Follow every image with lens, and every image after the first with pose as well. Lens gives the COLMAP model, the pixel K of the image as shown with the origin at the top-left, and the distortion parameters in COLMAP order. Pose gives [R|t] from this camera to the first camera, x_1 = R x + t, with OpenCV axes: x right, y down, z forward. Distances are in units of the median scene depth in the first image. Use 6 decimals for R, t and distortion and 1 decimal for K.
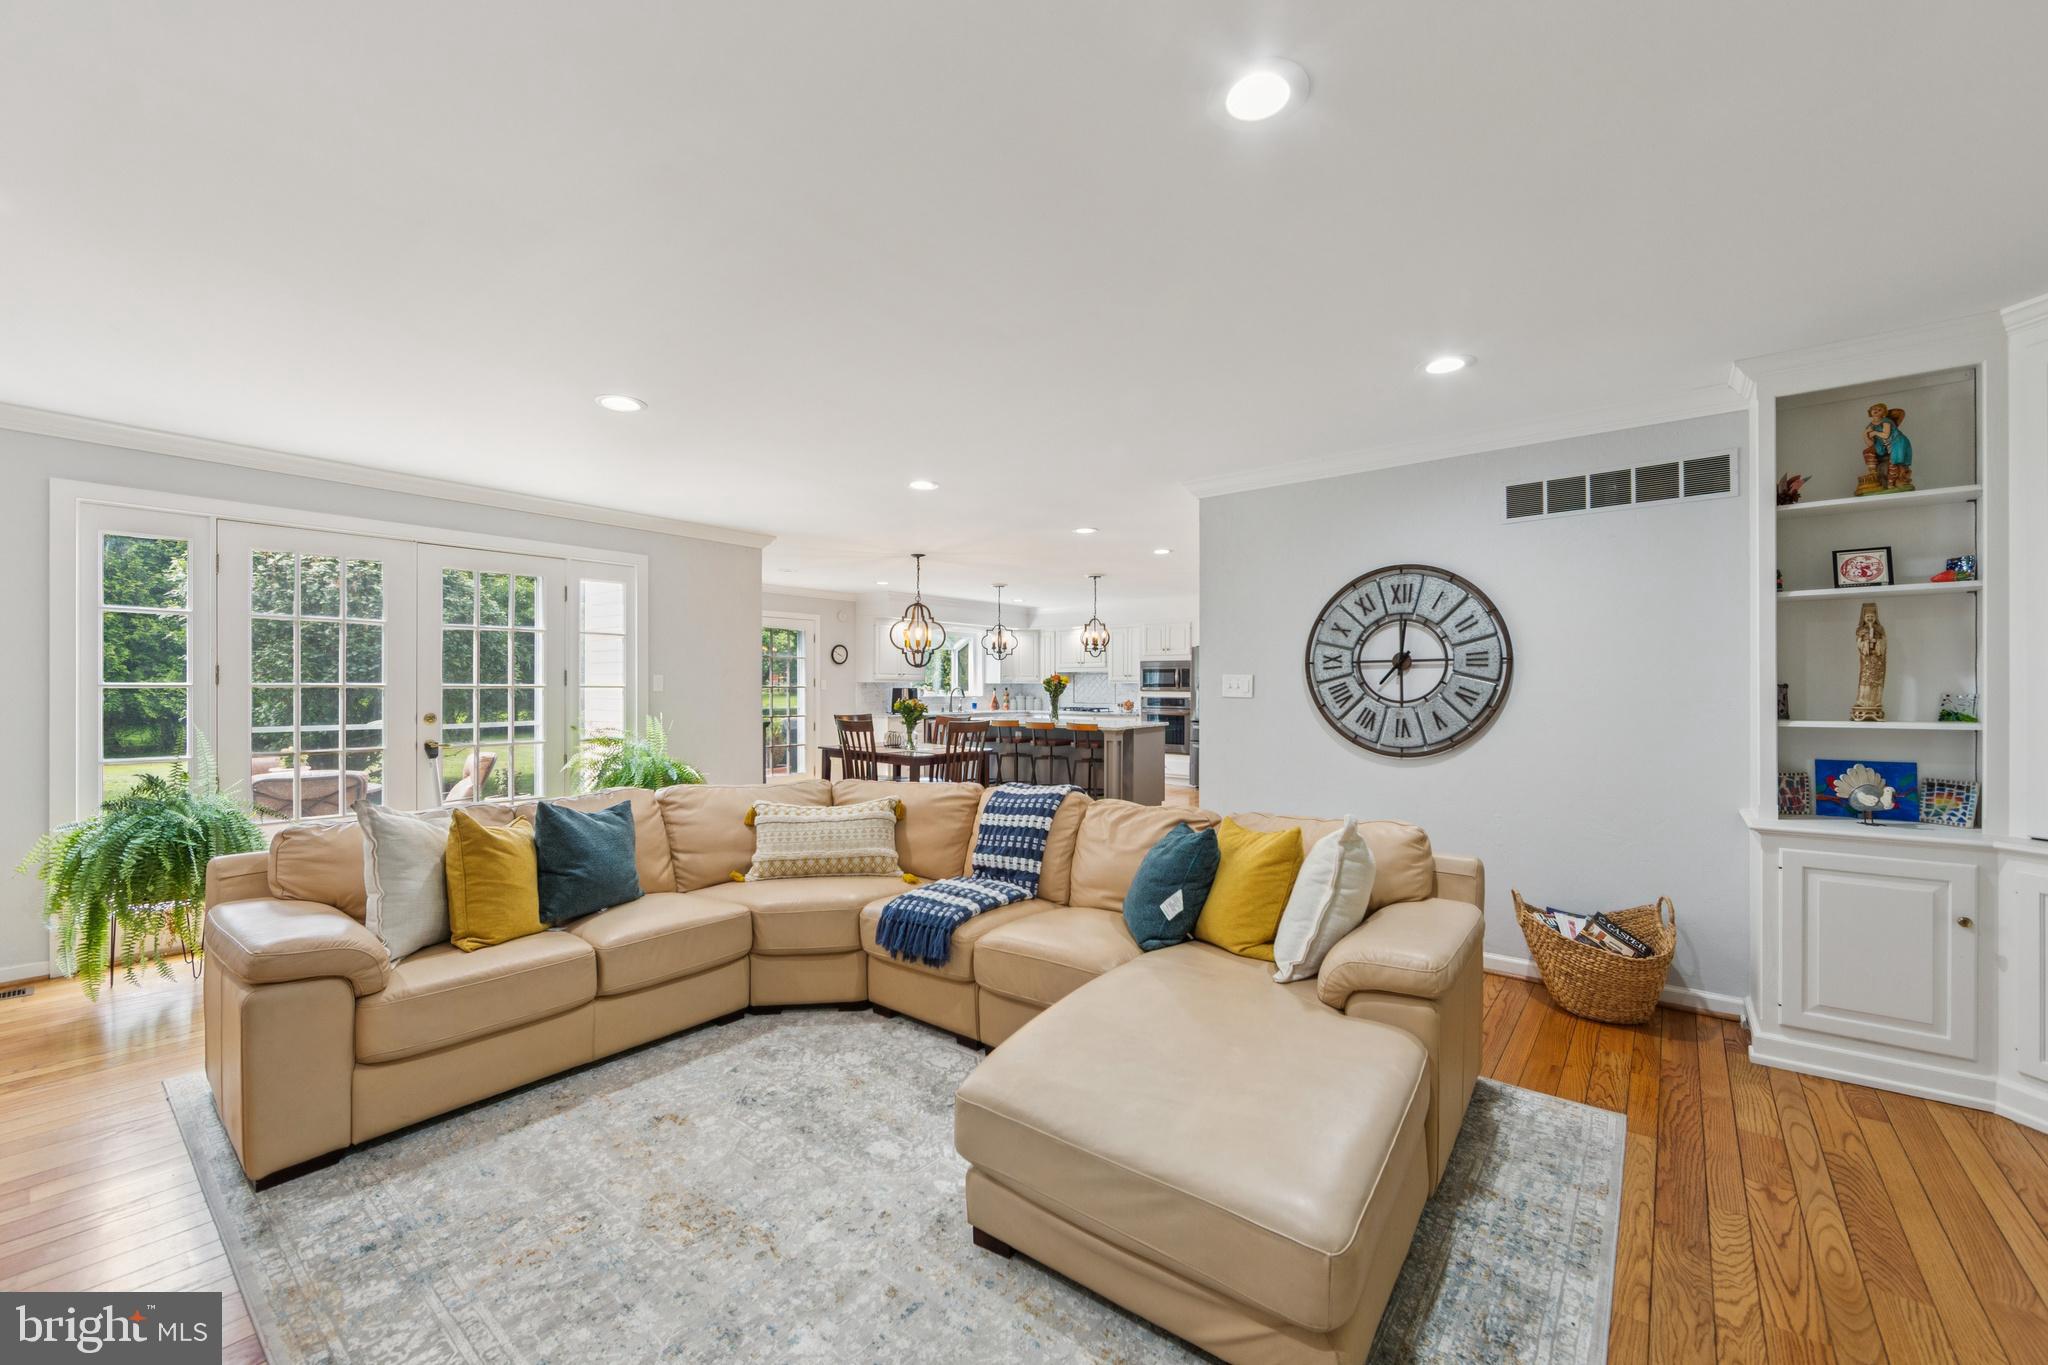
lens RADIAL K [[814.3, 0, 1014.2], [0, 814.3, 682.1], [0, 0, 1]] dist [0.000233, -0.000033]
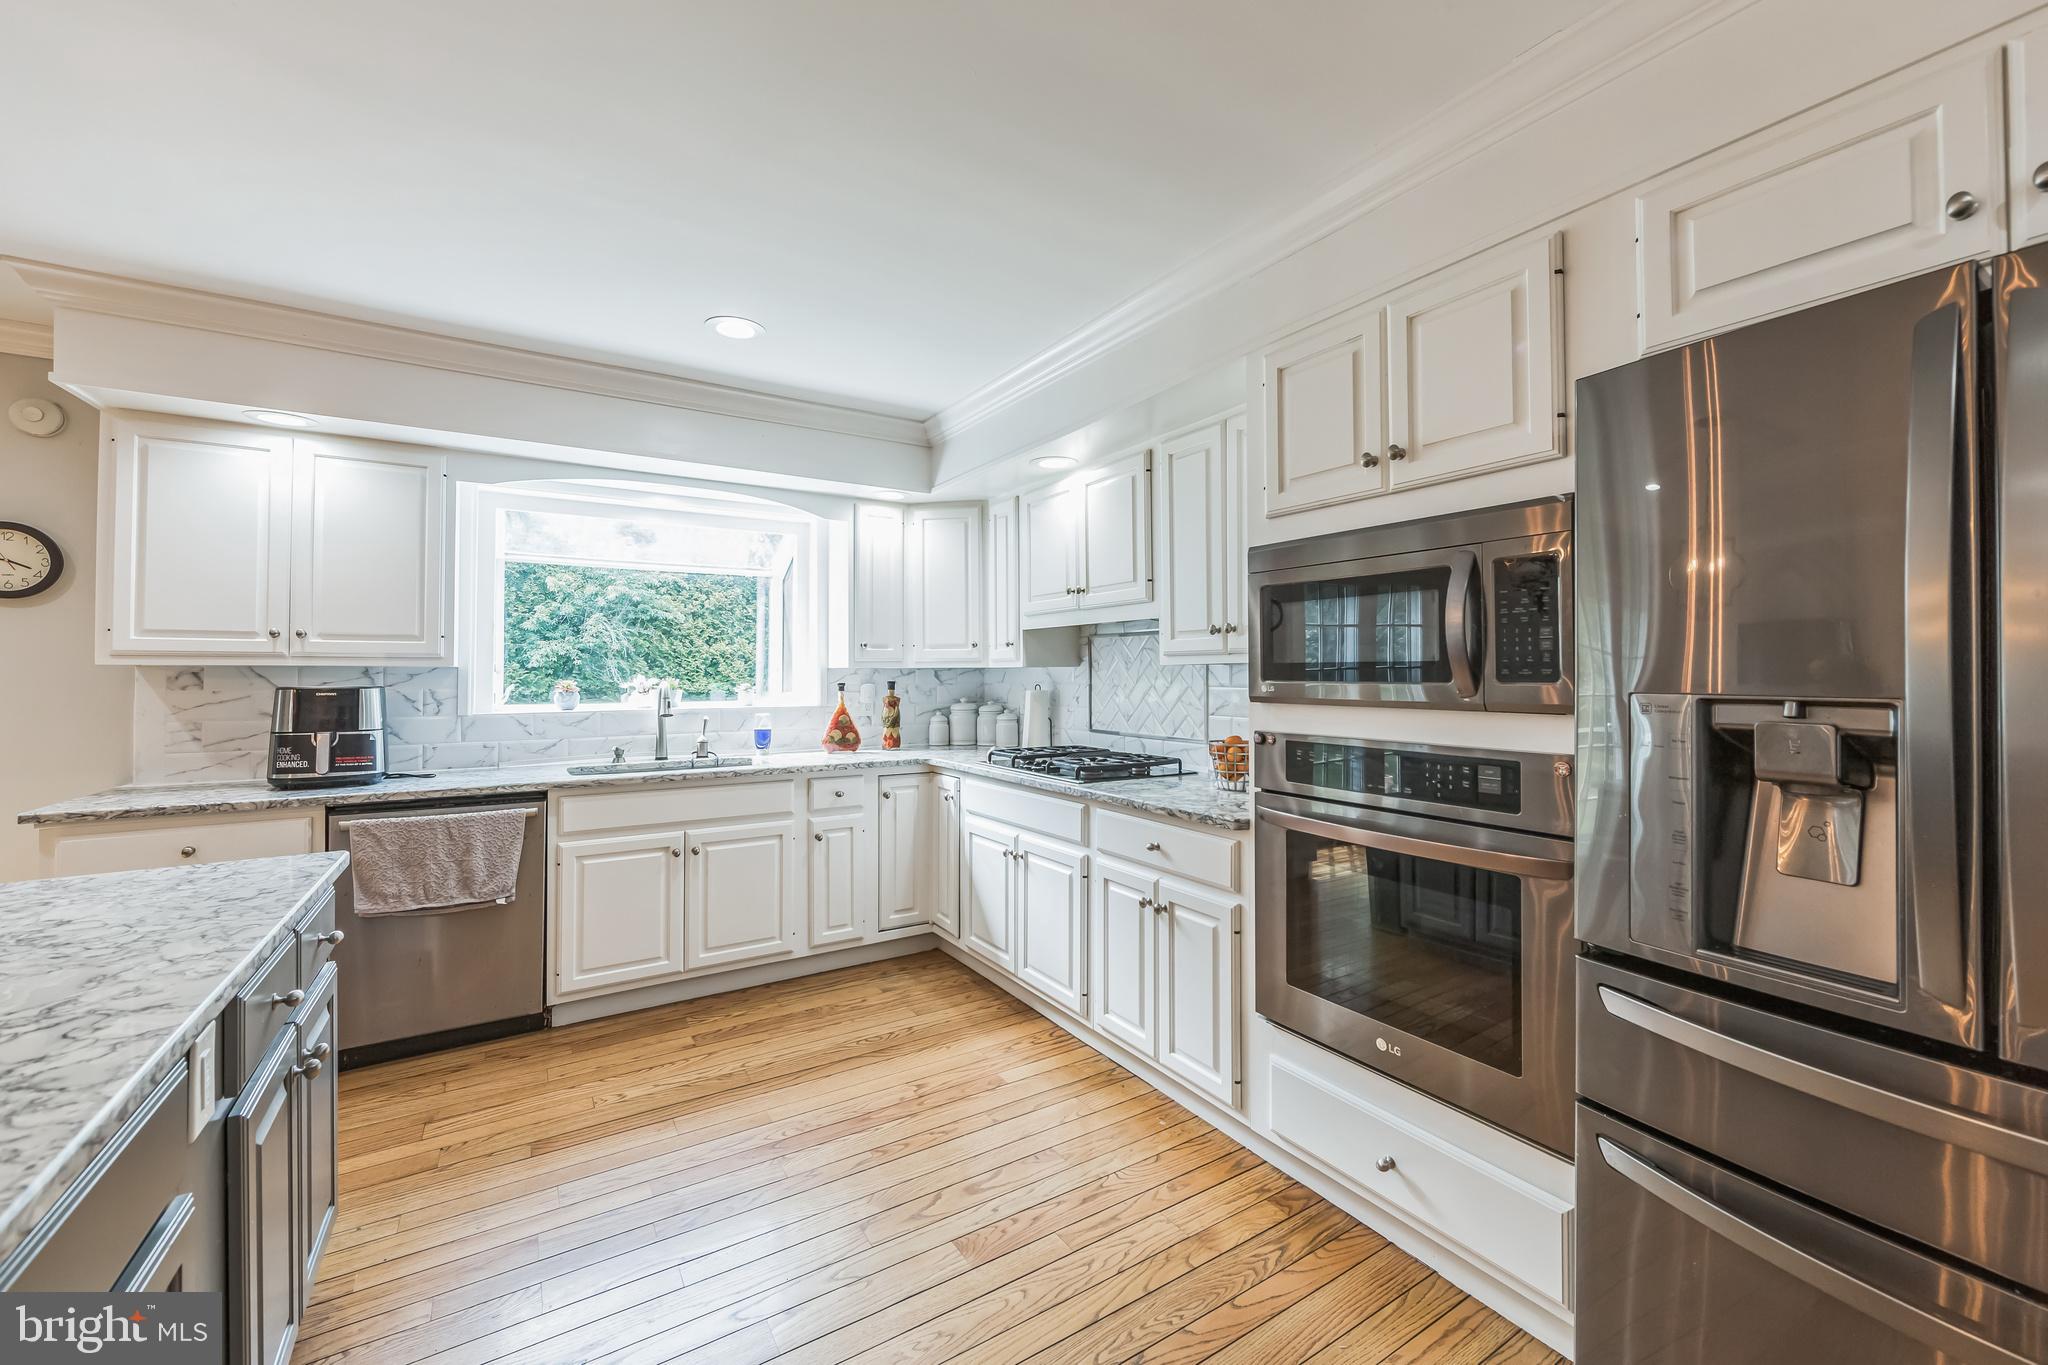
lens RADIAL K [[808.4, 0, 1027.9], [0, 808.4, 659.4], [0, 0, 1]] dist [0.000601, -0.000012]
pose [[0.947587, -0.006460, -0.319433, 0.192814], [0.004281, 0.999963, -0.007524, 0.003114], [0.319469, 0.005762, 0.947579, 0.939345]]
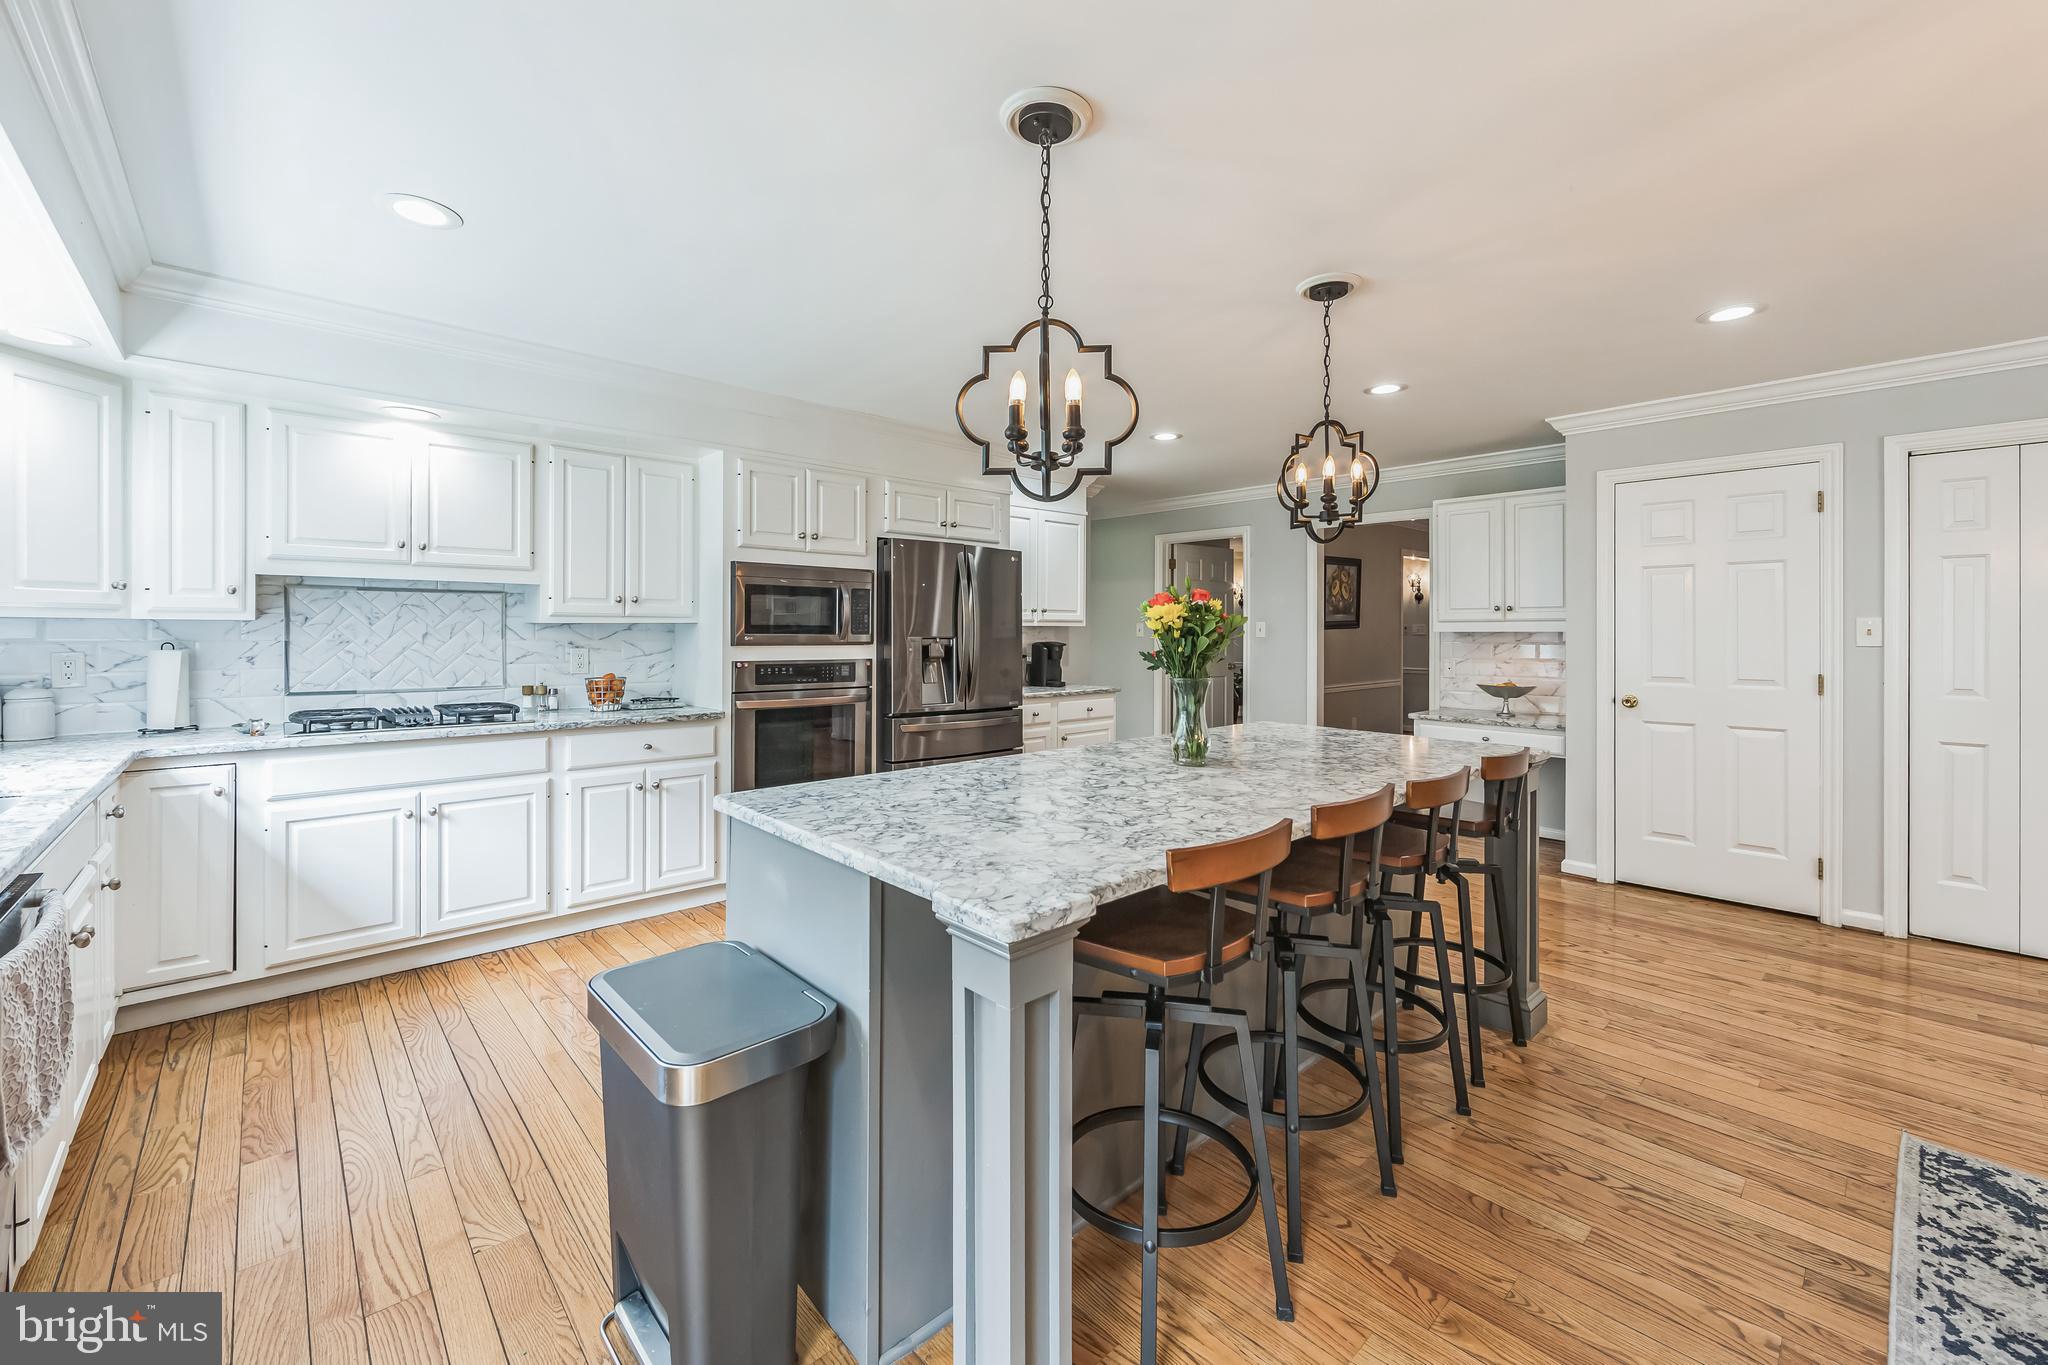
lens RADIAL K [[826.3, 0, 1026.9], [0, 826.3, 629.4], [0, 0, 1]] dist [-0.000228, -0.000066]
pose [[0.143736, 0.001534, 0.989615, -0.217746], [-0.015438, 0.999881, 0.000693, 0.002522], [-0.989496, -0.015378, 0.143742, 0.964419]]
